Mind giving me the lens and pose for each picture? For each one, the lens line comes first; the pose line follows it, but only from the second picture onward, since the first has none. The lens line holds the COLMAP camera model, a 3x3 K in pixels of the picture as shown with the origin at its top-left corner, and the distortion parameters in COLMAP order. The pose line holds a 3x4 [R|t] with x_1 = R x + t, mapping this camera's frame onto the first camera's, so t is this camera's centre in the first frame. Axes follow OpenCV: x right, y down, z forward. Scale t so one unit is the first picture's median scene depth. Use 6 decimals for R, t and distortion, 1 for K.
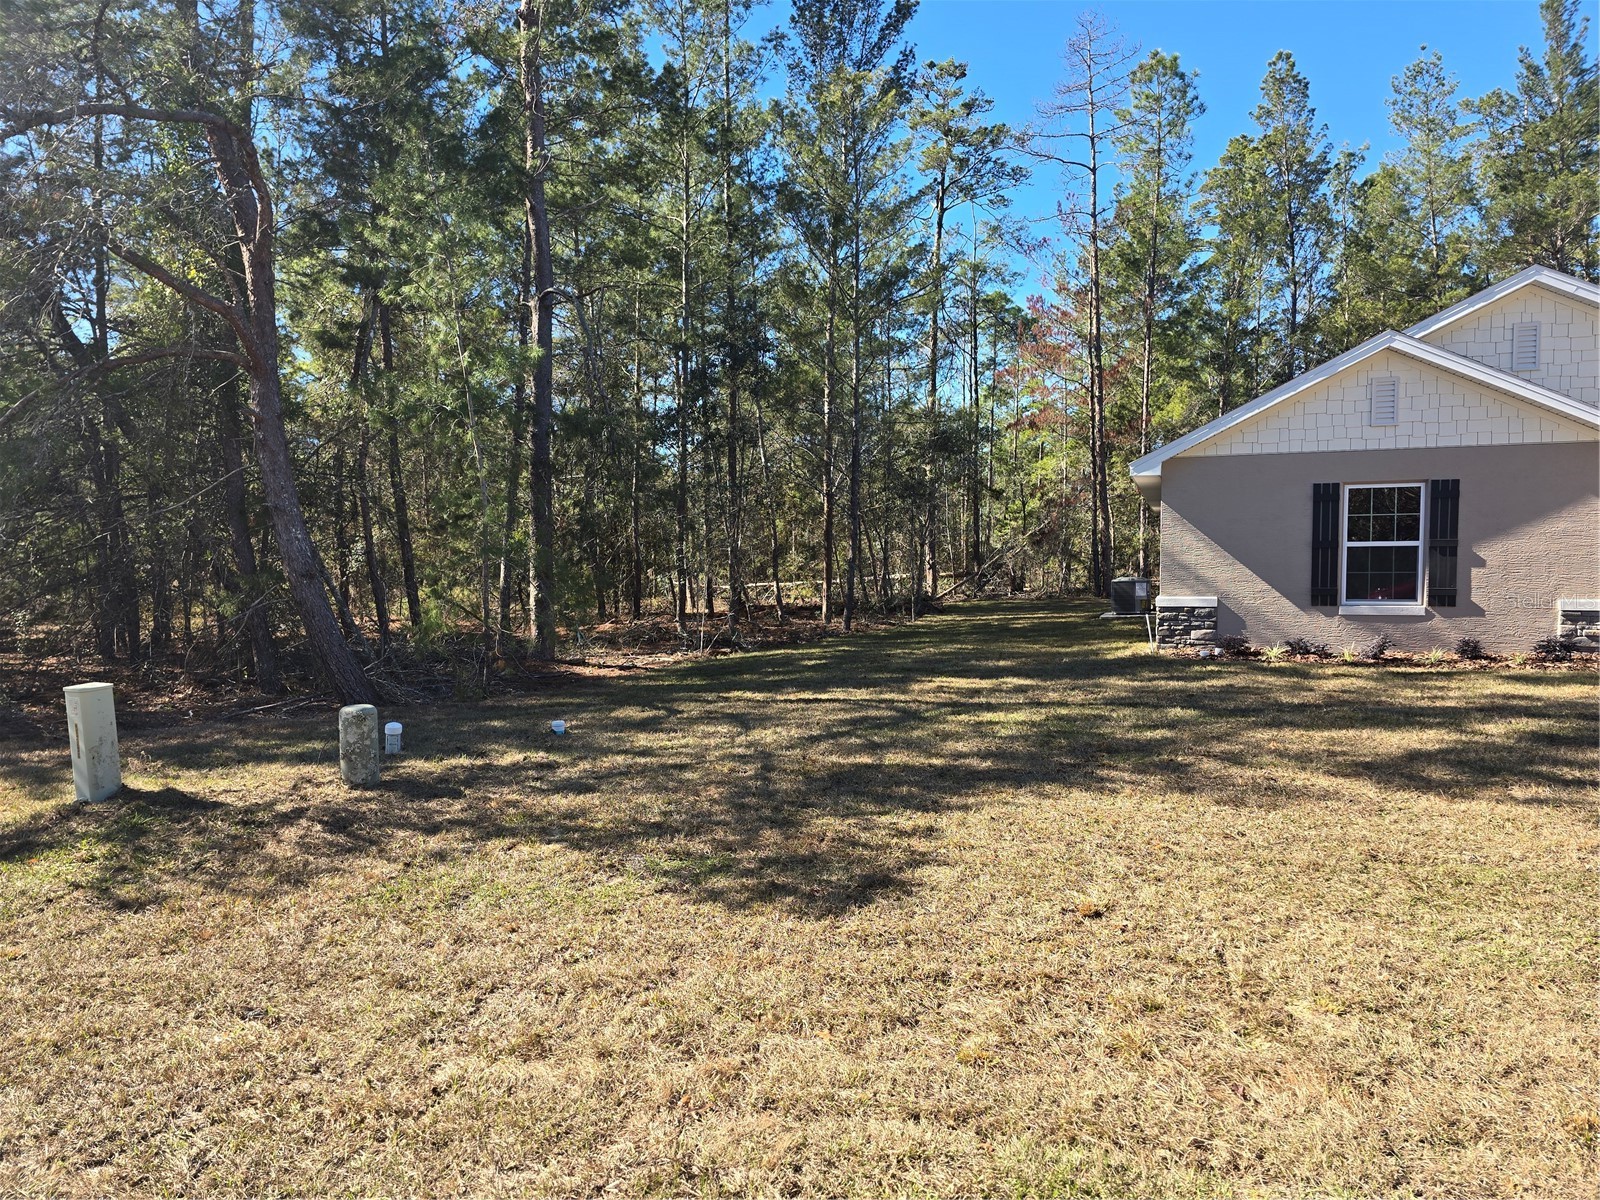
lens RADIAL K [[1085.3, 0, 771.7], [0, 1085.3, 609.1], [0, 0, 1]] dist [0.082299, -0.070697]
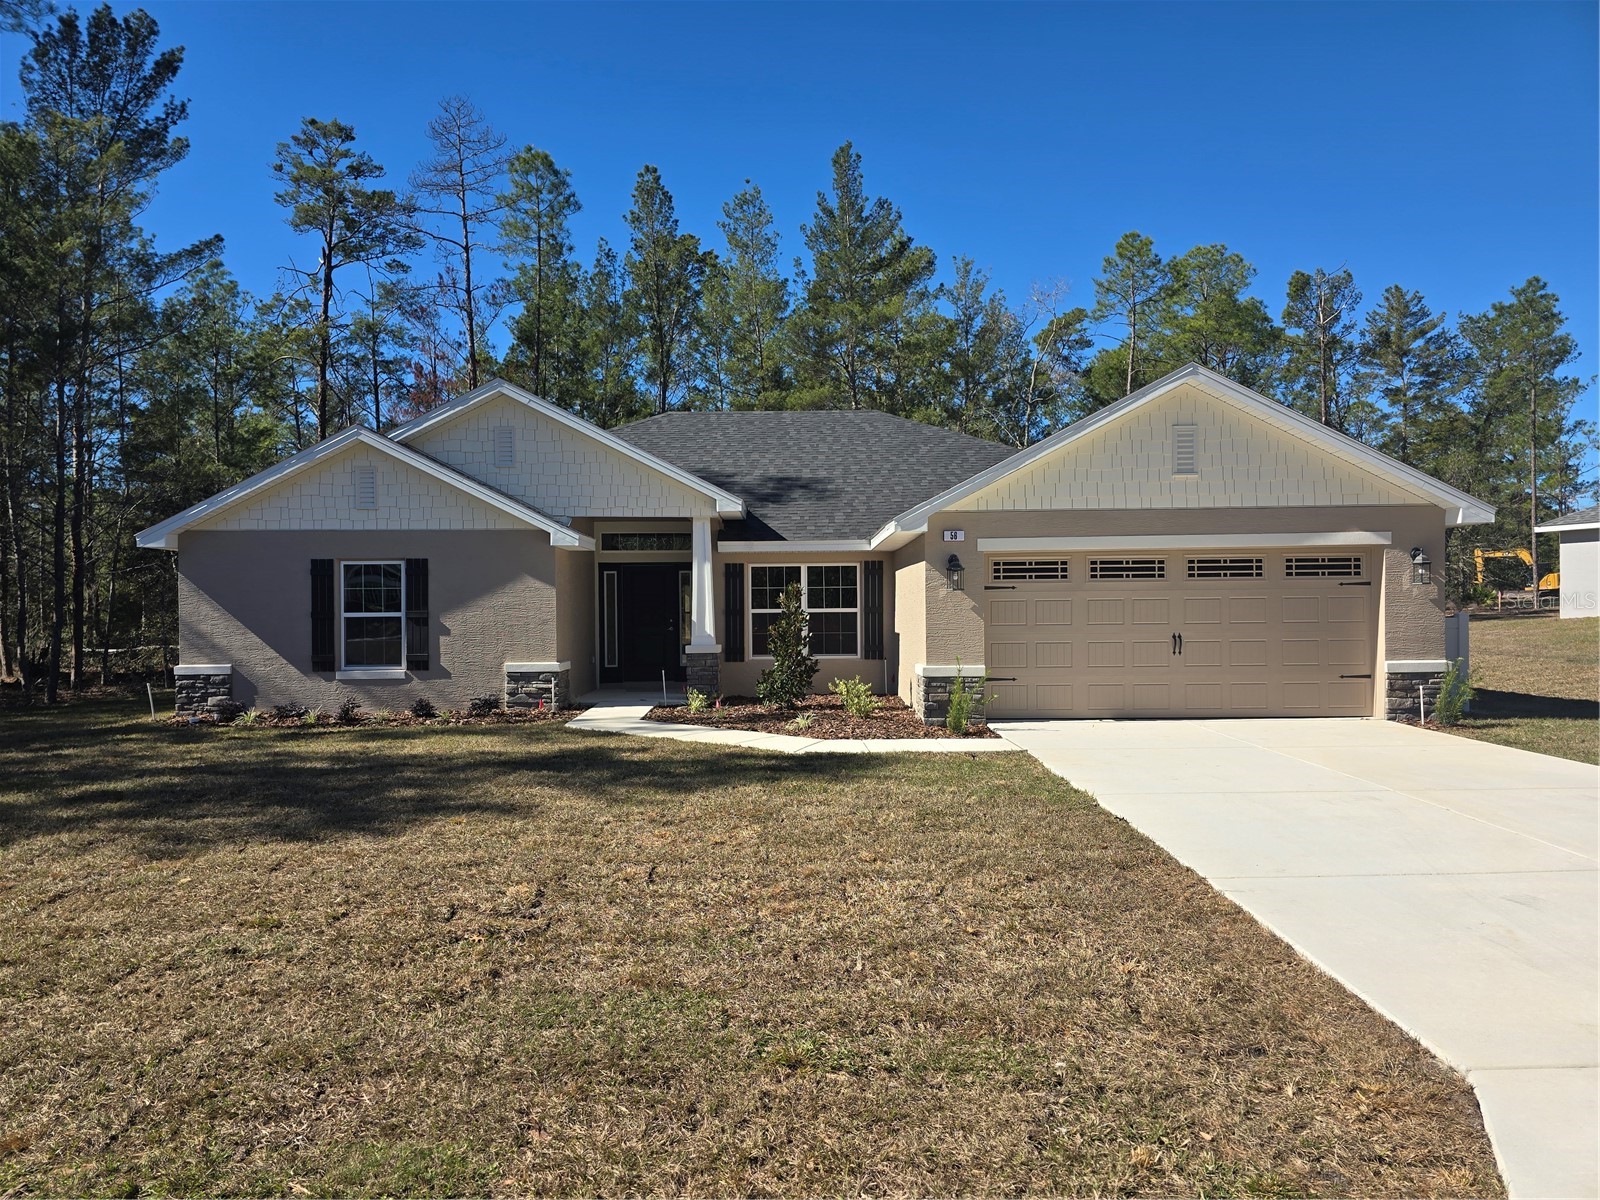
lens RADIAL K [[1084.4, 0, 799.4], [0, 1084.4, 629.7], [0, 0, 1]] dist [0.089369, -0.109783]
pose [[0.934827, -0.006008, 0.355053, 0.543292], [0.017885, 0.999385, -0.030177, -0.003013], [-0.354653, 0.034560, 0.934359, -0.175672]]
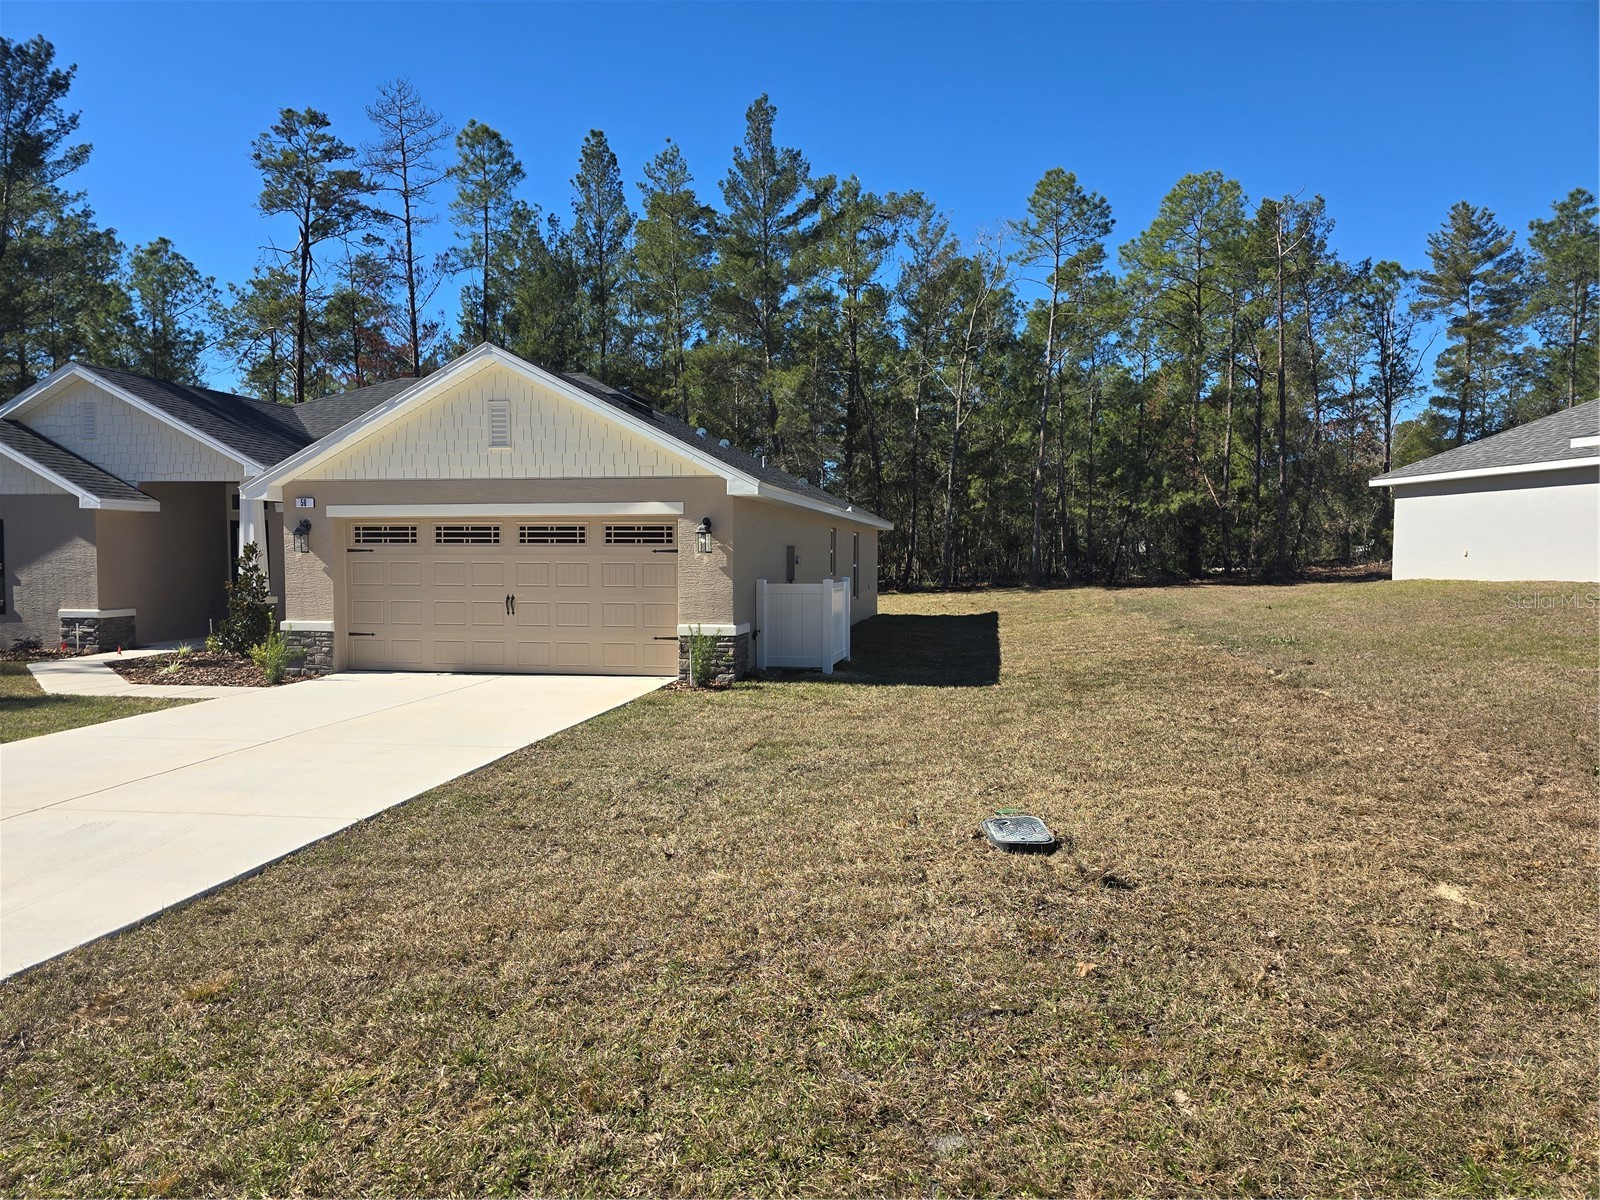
lens RADIAL K [[1085.5, 0, 800.1], [0, 1085.5, 620.5], [0, 0, 1]] dist [0.080435, -0.086752]
pose [[0.986816, 0.000167, 0.161843, 1.276036], [-0.001910, 0.999942, 0.010613, -0.010124], [-0.161832, -0.010782, 0.986759, -0.449833]]
